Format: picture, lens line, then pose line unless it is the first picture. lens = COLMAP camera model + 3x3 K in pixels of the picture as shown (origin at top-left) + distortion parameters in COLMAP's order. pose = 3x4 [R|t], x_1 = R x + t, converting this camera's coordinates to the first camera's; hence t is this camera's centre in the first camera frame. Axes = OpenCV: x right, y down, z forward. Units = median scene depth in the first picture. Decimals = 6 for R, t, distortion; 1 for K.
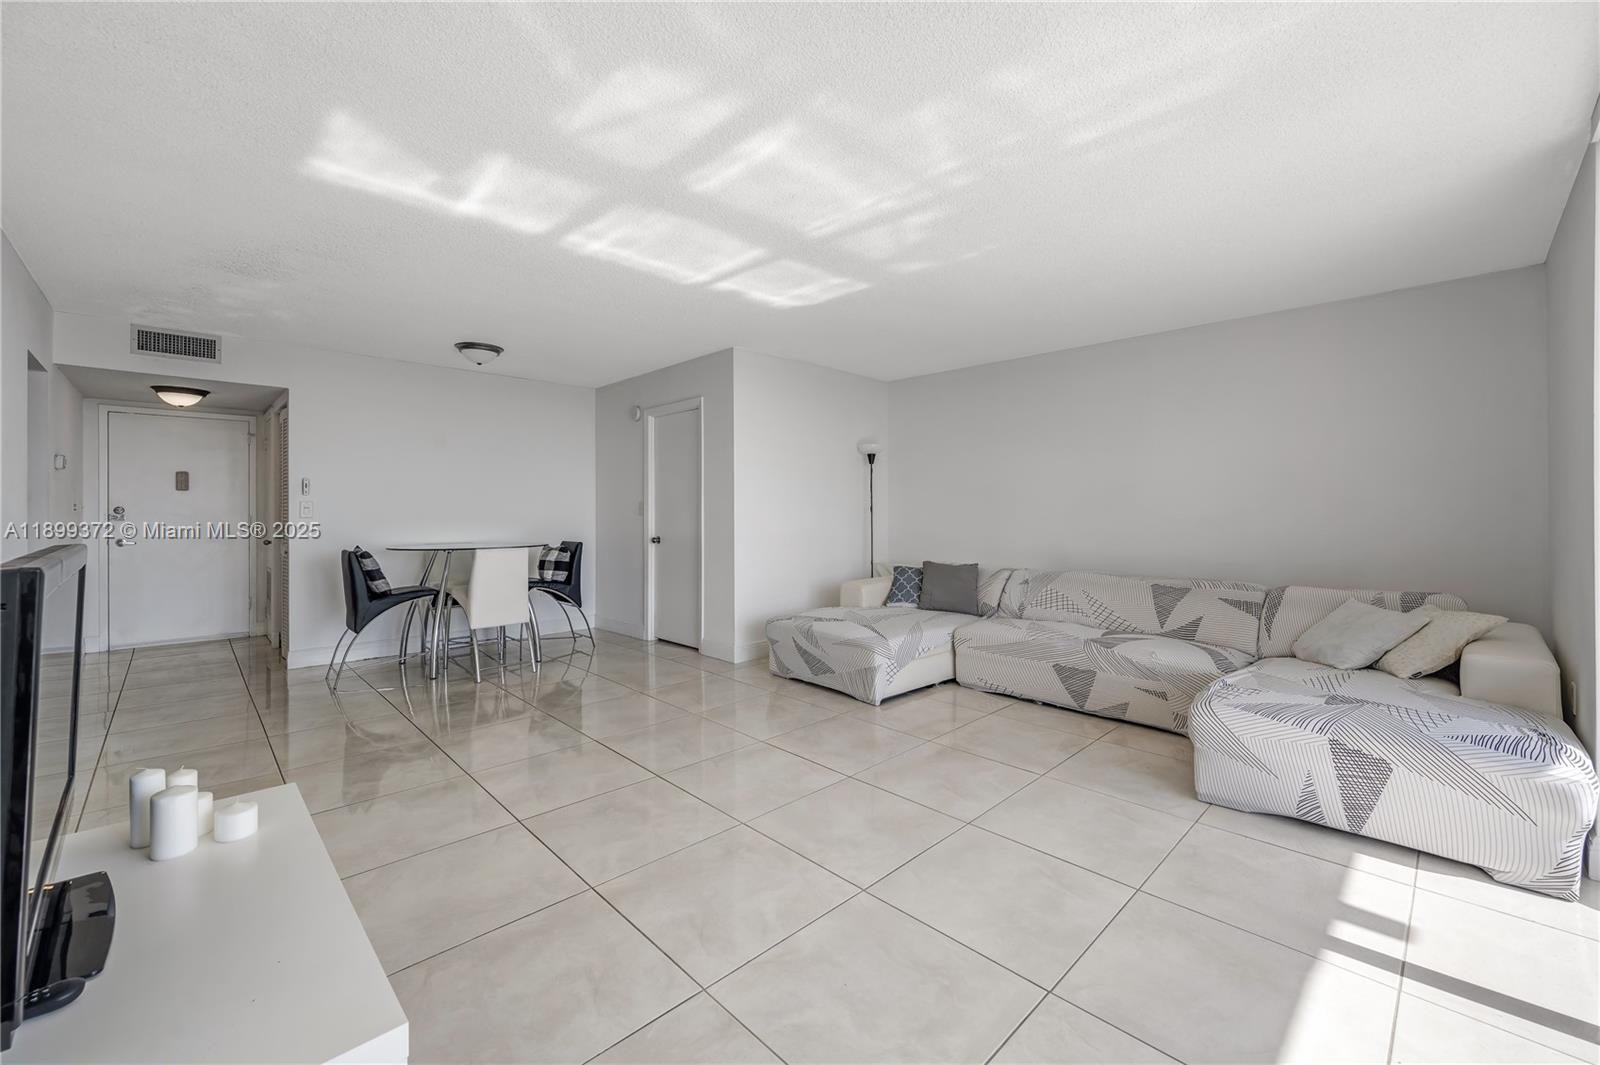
lens RADIAL K [[657.5, 0, 819.1], [0, 657.5, 519.1], [0, 0, 1]] dist [-0.004030, -0.000261]
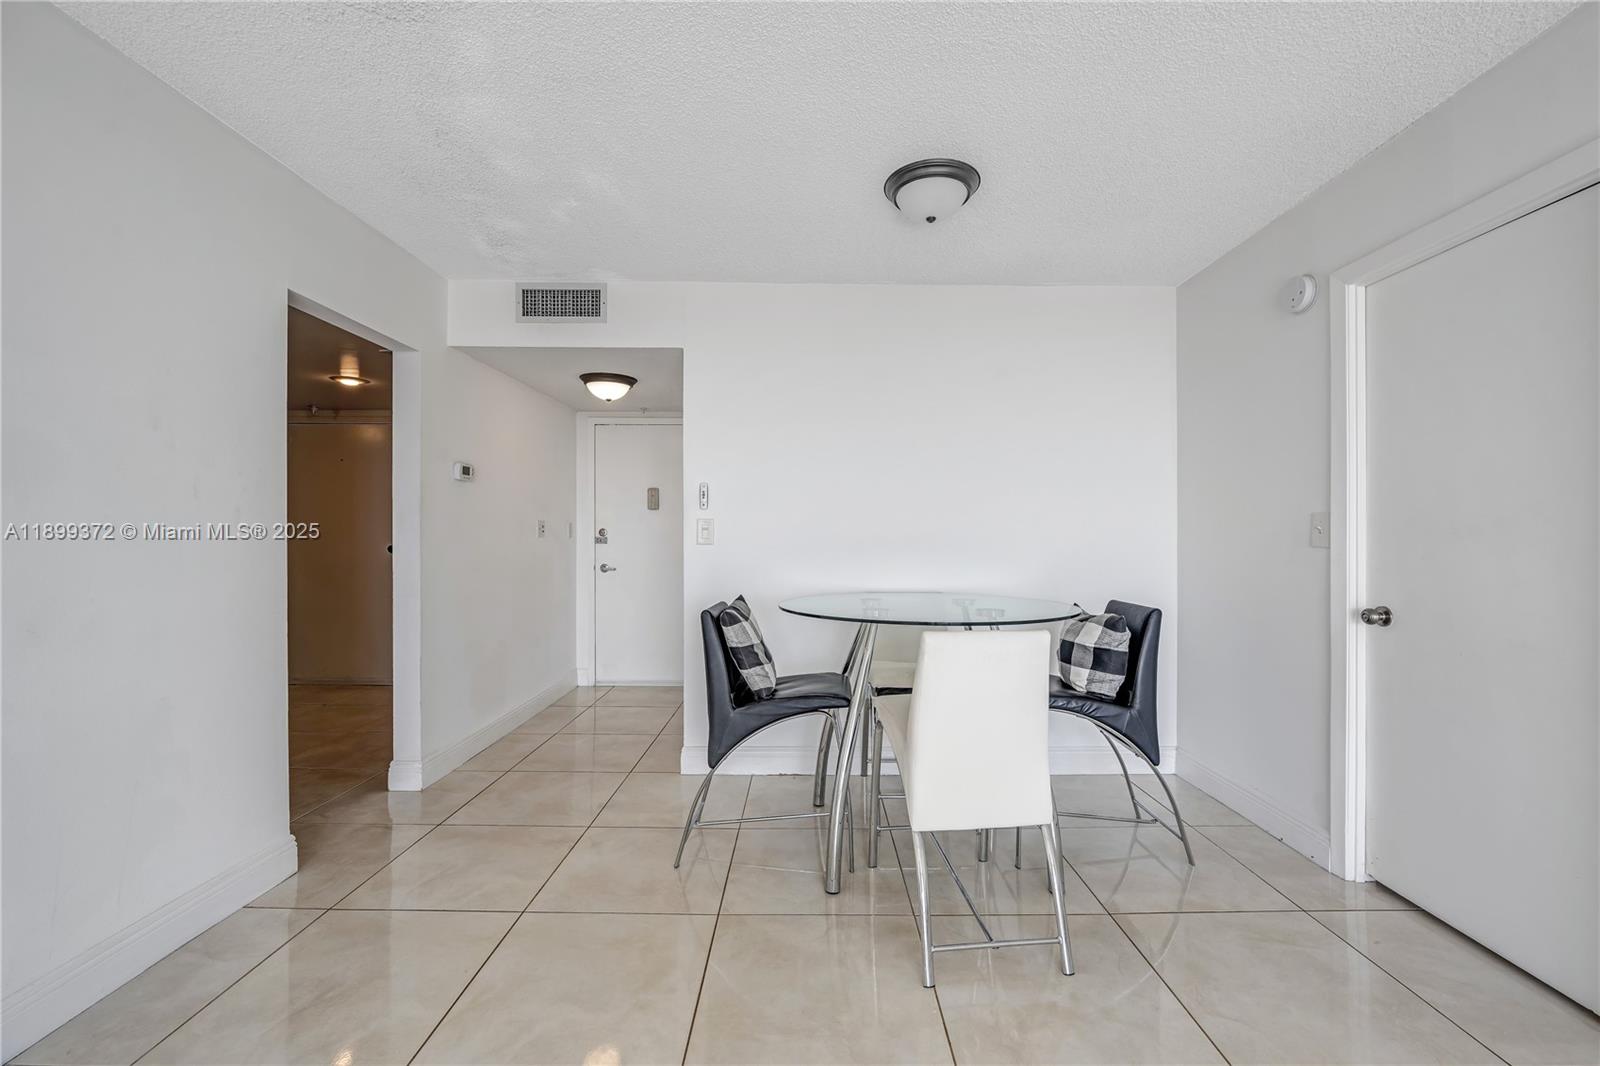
lens RADIAL K [[655.3, 0, 800.7], [0, 655.3, 529.3], [0, 0, 1]] dist [0.001905, 0.000266]
pose [[0.701515, -0.001809, -0.712652, -0.262348], [-0.010753, 0.999856, -0.013123, -0.010354], [0.712573, 0.016869, 0.701395, 0.635510]]
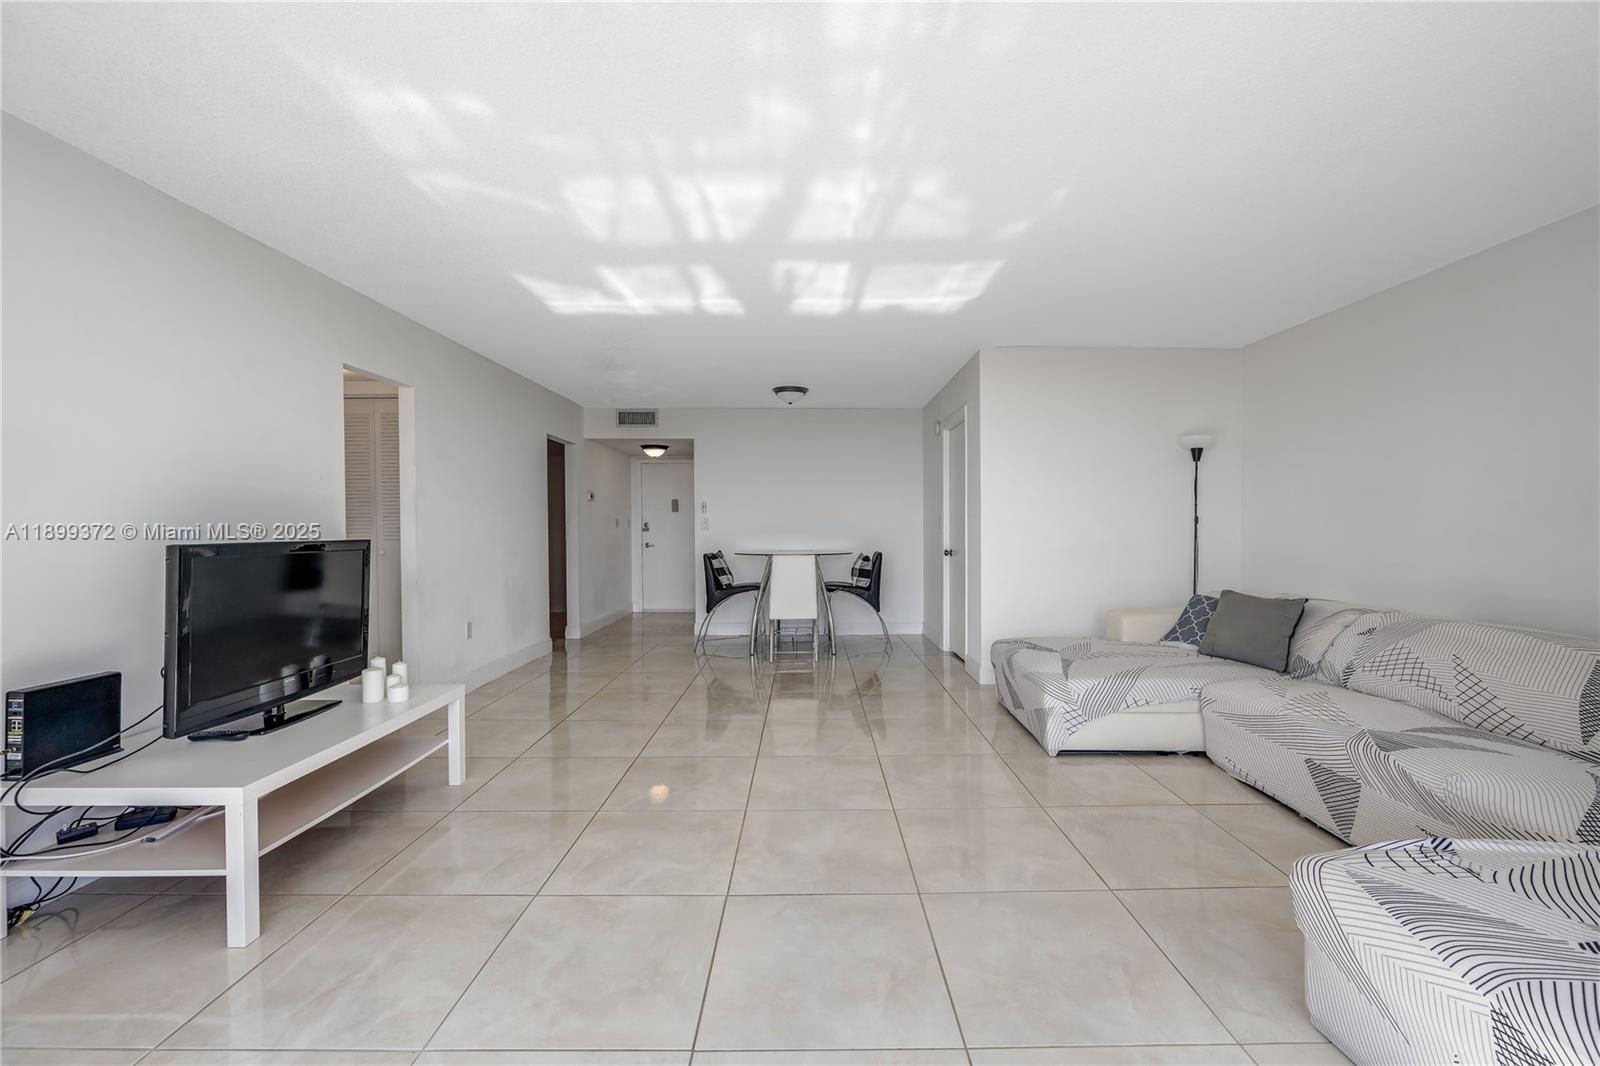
lens RADIAL K [[655.3, 0, 800.7], [0, 655.3, 529.3], [0, 0, 1]] dist [0.001905, 0.000266]
pose [[0.702816, 0.000619, -0.711371, 0.382941], [-0.004098, 0.999987, -0.003179, 0.000405], [0.711360, 0.005149, 0.702809, 0.160324]]
